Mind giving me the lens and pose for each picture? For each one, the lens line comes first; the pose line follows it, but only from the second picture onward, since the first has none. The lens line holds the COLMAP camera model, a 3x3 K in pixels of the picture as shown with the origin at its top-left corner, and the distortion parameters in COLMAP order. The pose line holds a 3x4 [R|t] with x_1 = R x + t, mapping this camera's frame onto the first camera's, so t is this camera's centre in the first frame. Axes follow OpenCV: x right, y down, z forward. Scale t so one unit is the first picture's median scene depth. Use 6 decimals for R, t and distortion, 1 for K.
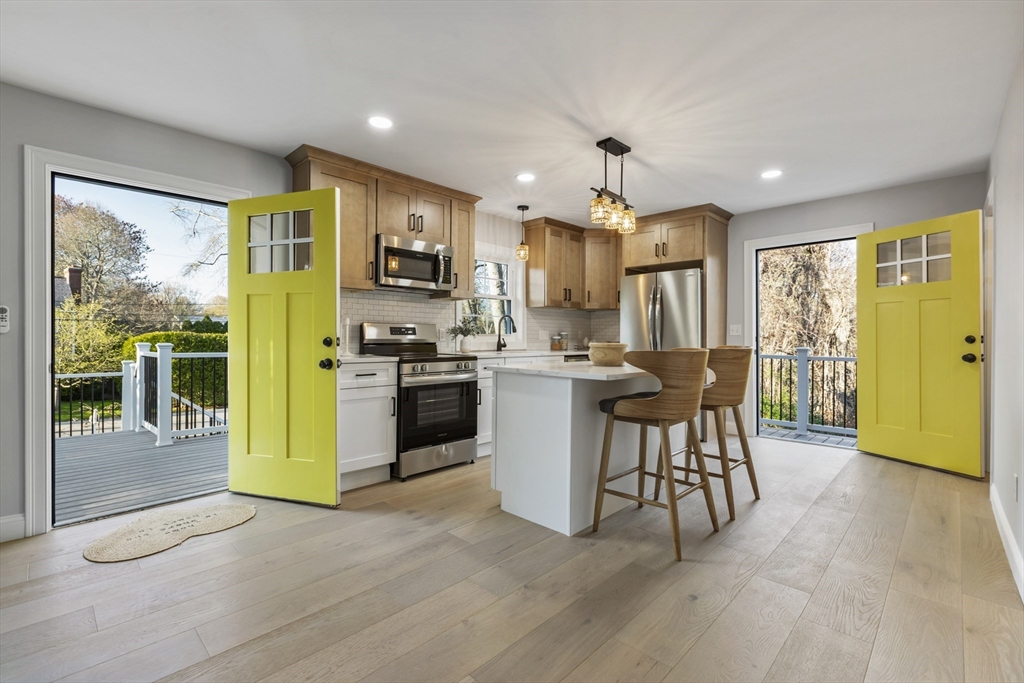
lens RADIAL K [[454.7, 0, 513.8], [0, 454.7, 335.4], [0, 0, 1]] dist [-0.000208, 0.000029]
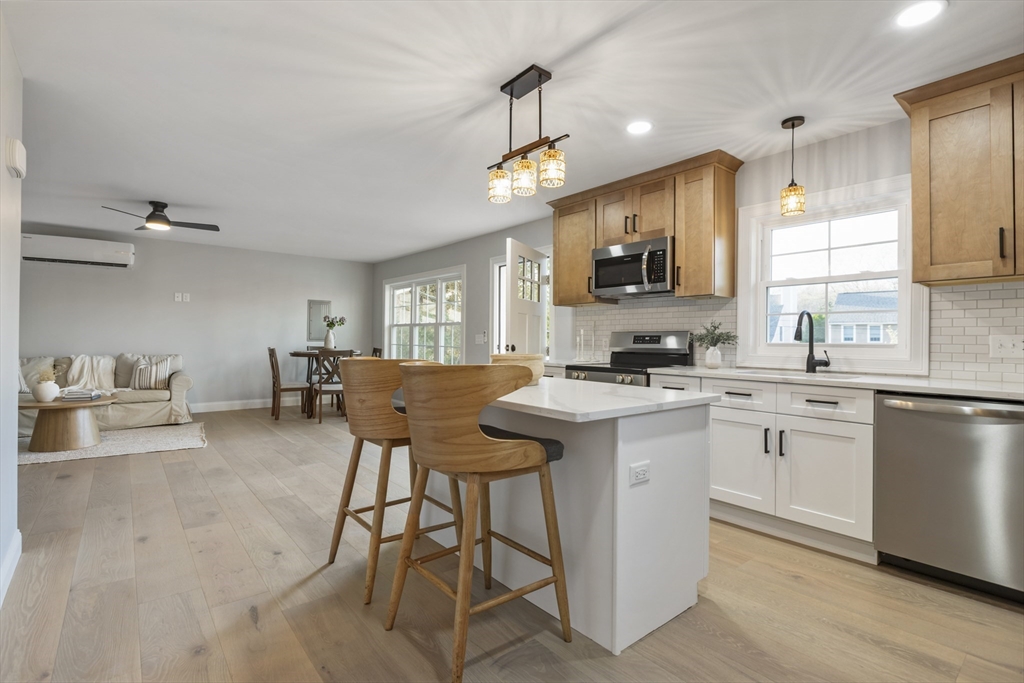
lens RADIAL K [[481.2, 0, 514.9], [0, 481.2, 342.0], [0, 0, 1]] dist [-0.002957, -0.000016]
pose [[-0.113075, -0.005187, -0.993573, 0.785461], [-0.008104, 0.999958, -0.004298, 0.001647], [0.993553, 0.007566, -0.113113, 0.861627]]
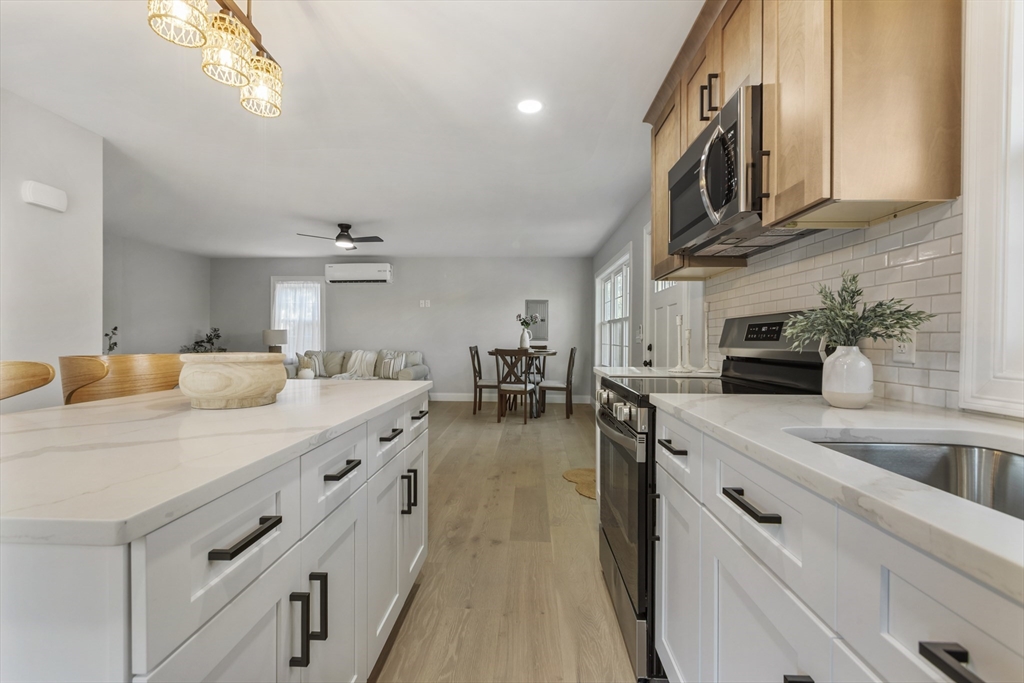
lens RADIAL K [[454.7, 0, 510.6], [0, 454.7, 341.0], [0, 0, 1]] dist [-0.000208, 0.000029]
pose [[-0.745283, -0.009082, -0.666686, 0.247470], [-0.011450, 0.999934, -0.000822, 0.002116], [0.666650, 0.007021, -0.745338, 1.187546]]
